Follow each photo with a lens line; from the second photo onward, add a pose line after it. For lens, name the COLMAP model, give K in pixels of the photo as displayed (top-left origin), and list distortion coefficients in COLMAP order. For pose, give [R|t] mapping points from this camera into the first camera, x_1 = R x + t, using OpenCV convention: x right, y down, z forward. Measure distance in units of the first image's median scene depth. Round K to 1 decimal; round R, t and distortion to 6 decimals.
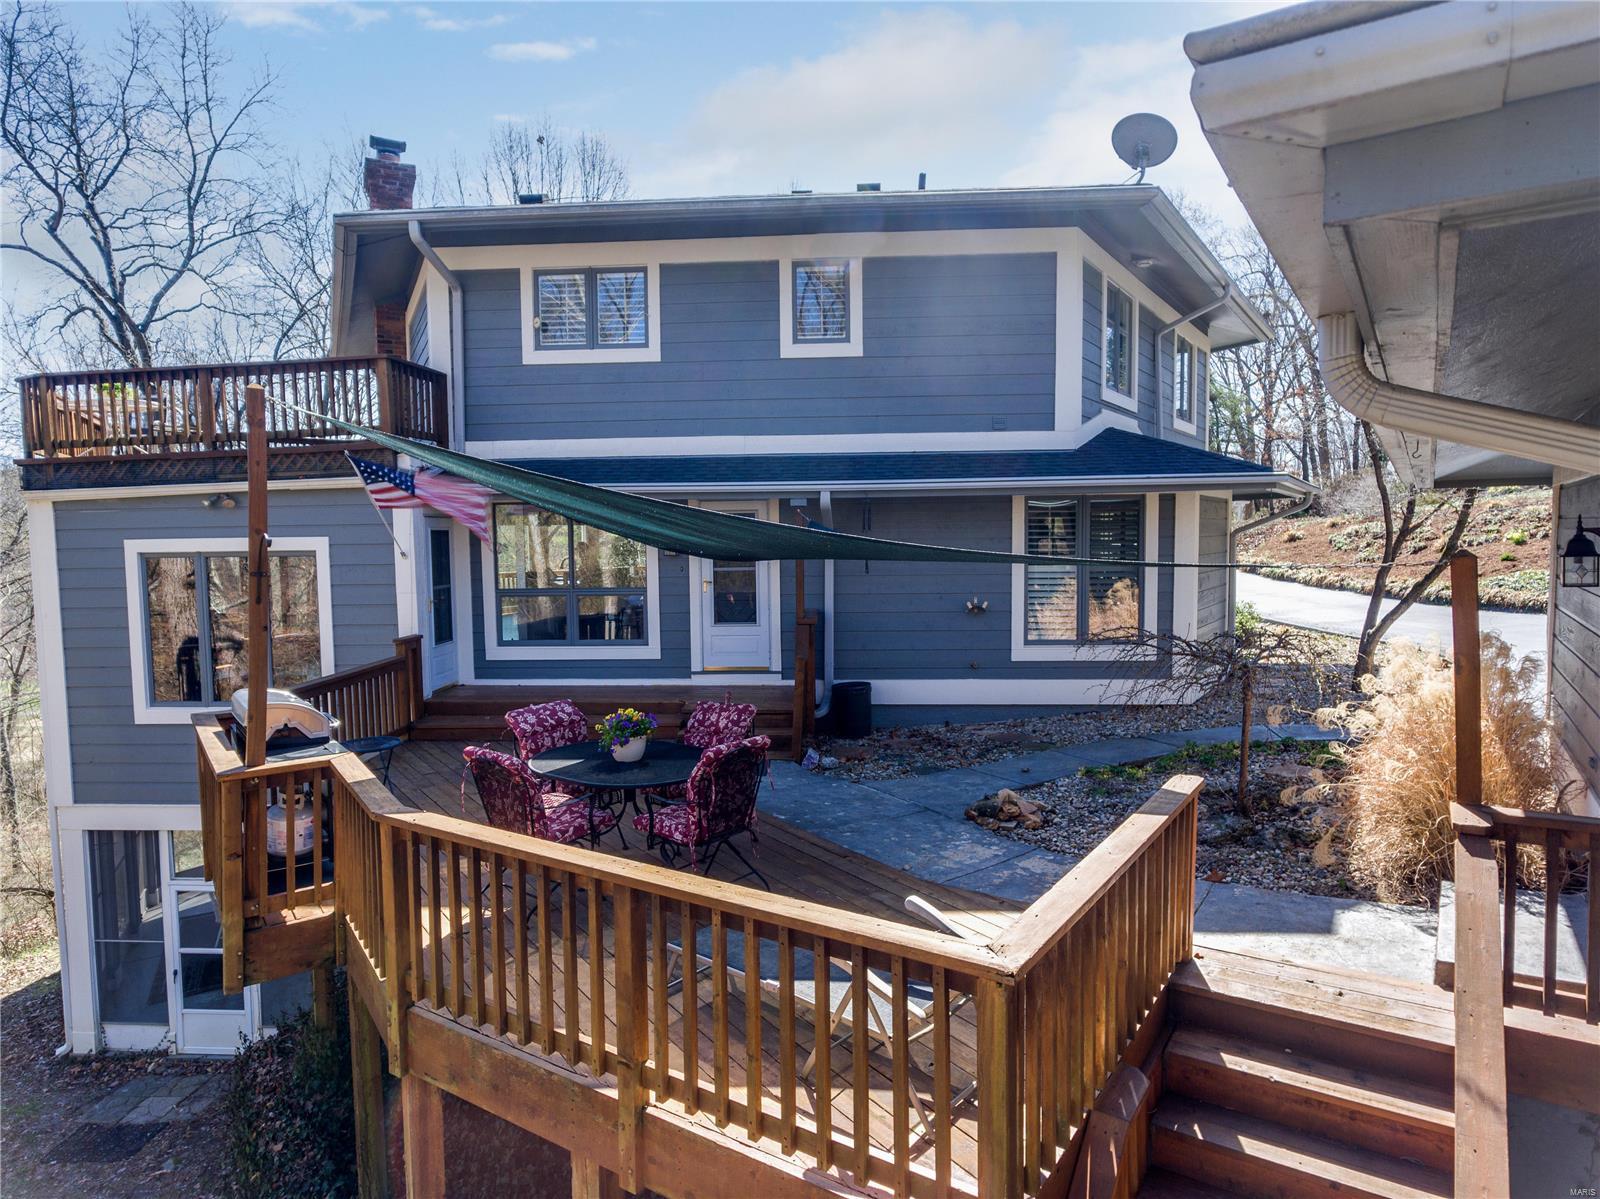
lens RADIAL K [[937.7, 0, 803.5], [0, 937.7, 594.2], [0, 0, 1]] dist [0.001486, 0.001491]
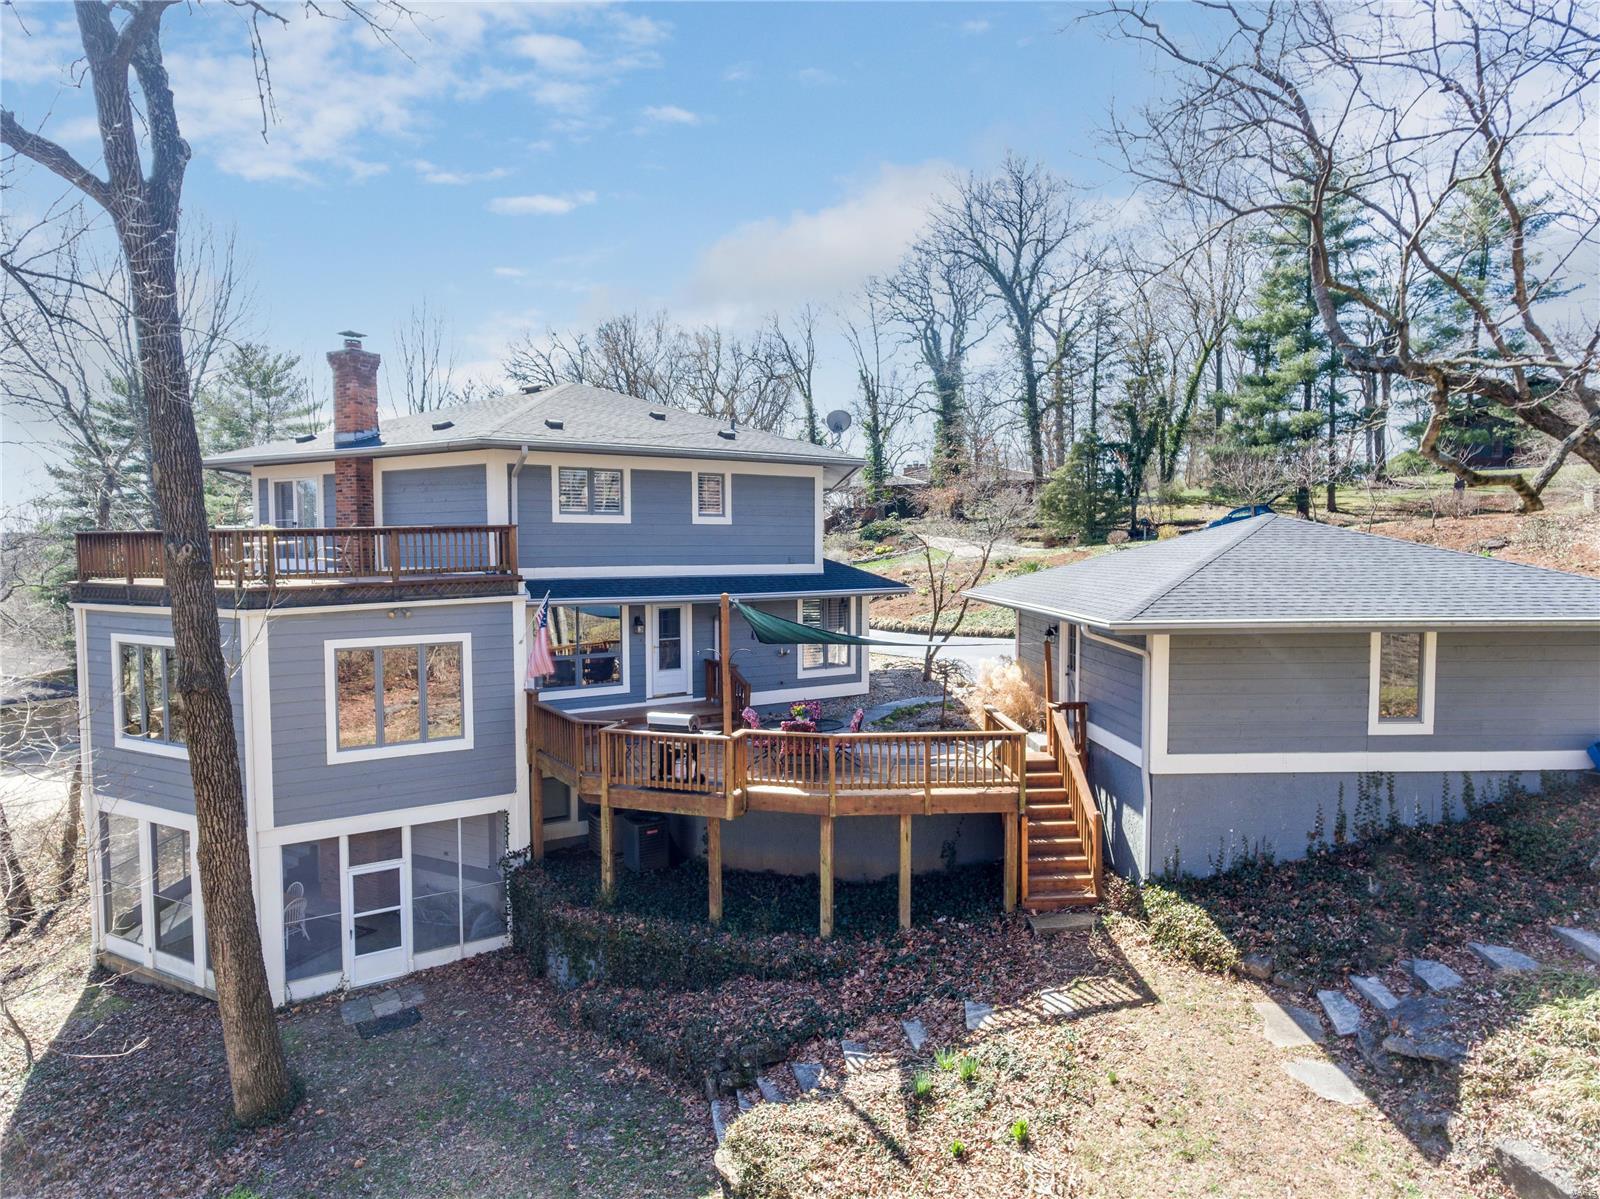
lens RADIAL K [[937.7, 0, 798.7], [0, 937.7, 601.8], [0, 0, 1]] dist [0.001486, 0.001491]
pose [[0.805008, -0.024585, 0.592755, -0.947667], [0.034358, 0.999396, -0.005209, -0.081143], [-0.592269, 0.024559, 0.805366, -0.603635]]
